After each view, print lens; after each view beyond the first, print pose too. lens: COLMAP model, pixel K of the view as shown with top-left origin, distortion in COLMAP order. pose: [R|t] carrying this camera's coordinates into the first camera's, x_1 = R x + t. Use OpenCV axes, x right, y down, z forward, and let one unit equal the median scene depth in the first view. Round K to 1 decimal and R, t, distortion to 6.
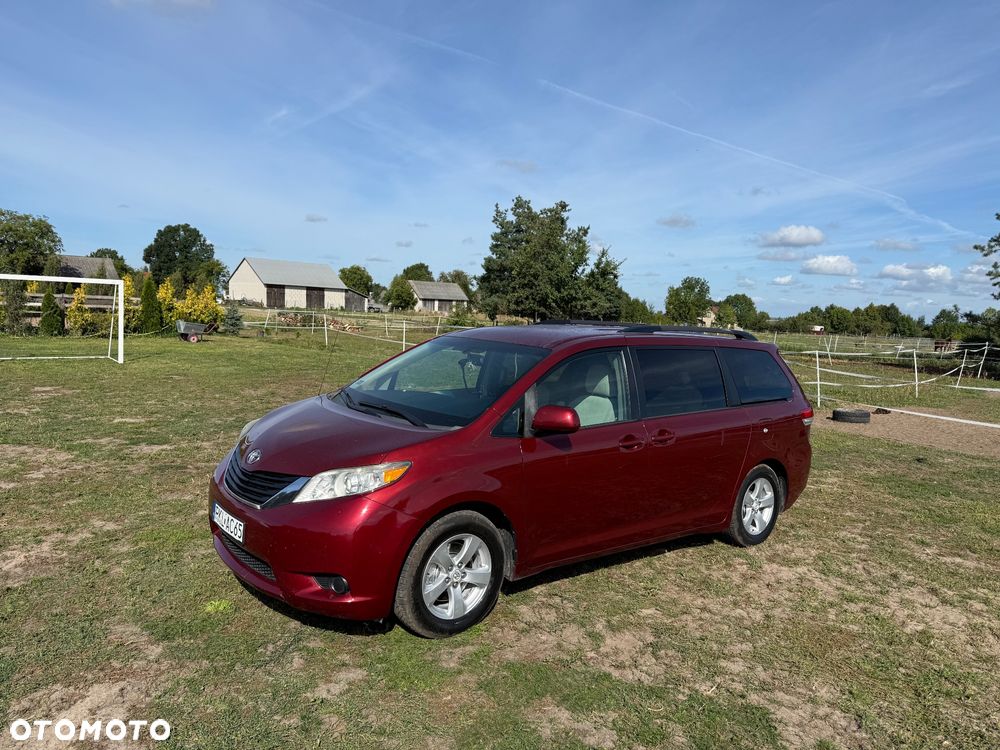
lens RADIAL K [[715.0, 0, 511.7], [0, 715.0, 375.8], [0, 0, 1]] dist [0.044898, -0.057181]
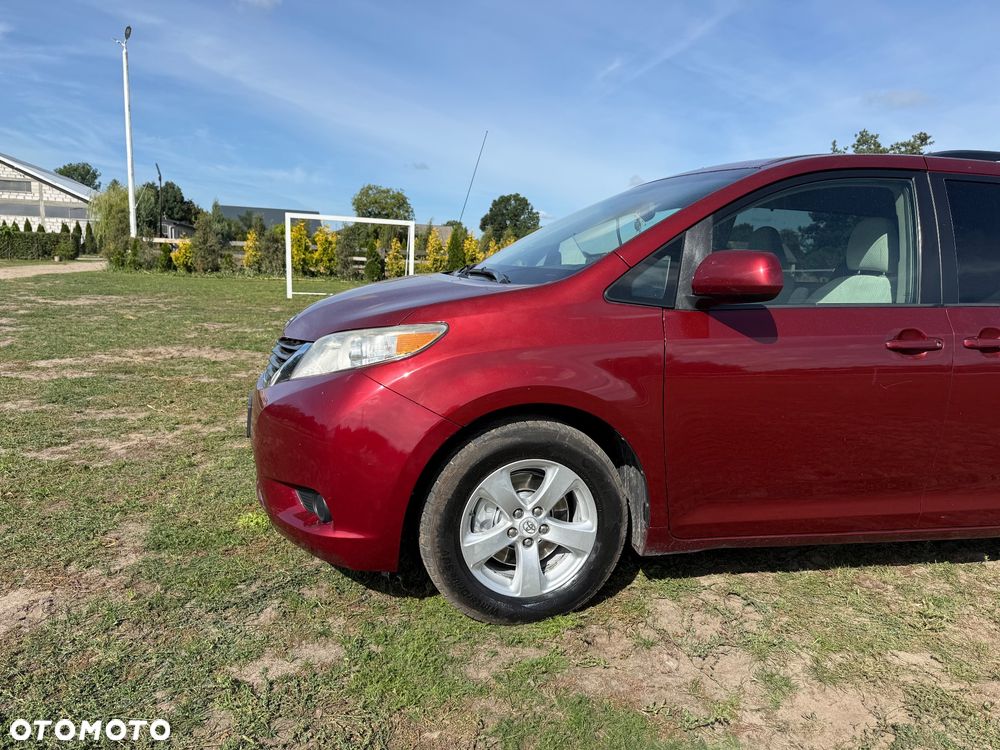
lens RADIAL K [[715.0, 0, 497.9], [0, 715.0, 387.7], [0, 0, 1]] dist [0.044898, -0.057181]
pose [[0.898409, 0.068933, -0.433715, 0.109517], [-0.042726, 0.996639, 0.069898, 0.089607], [0.437076, -0.044266, 0.898335, 0.336981]]
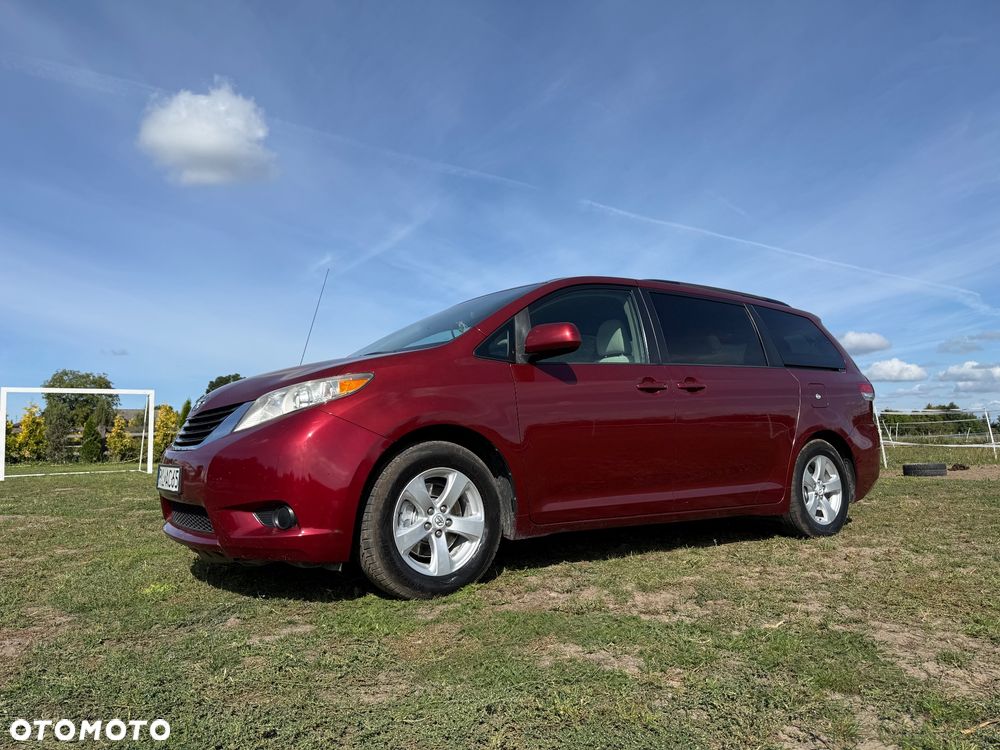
lens RADIAL K [[715.0, 0, 501.2], [0, 715.0, 367.2], [0, 0, 1]] dist [0.044898, -0.057181]
pose [[0.994708, -0.077767, -0.067146, 0.043558], [0.063125, 0.978209, -0.197793, 0.199694], [0.081064, 0.192508, 0.977941, 0.138404]]
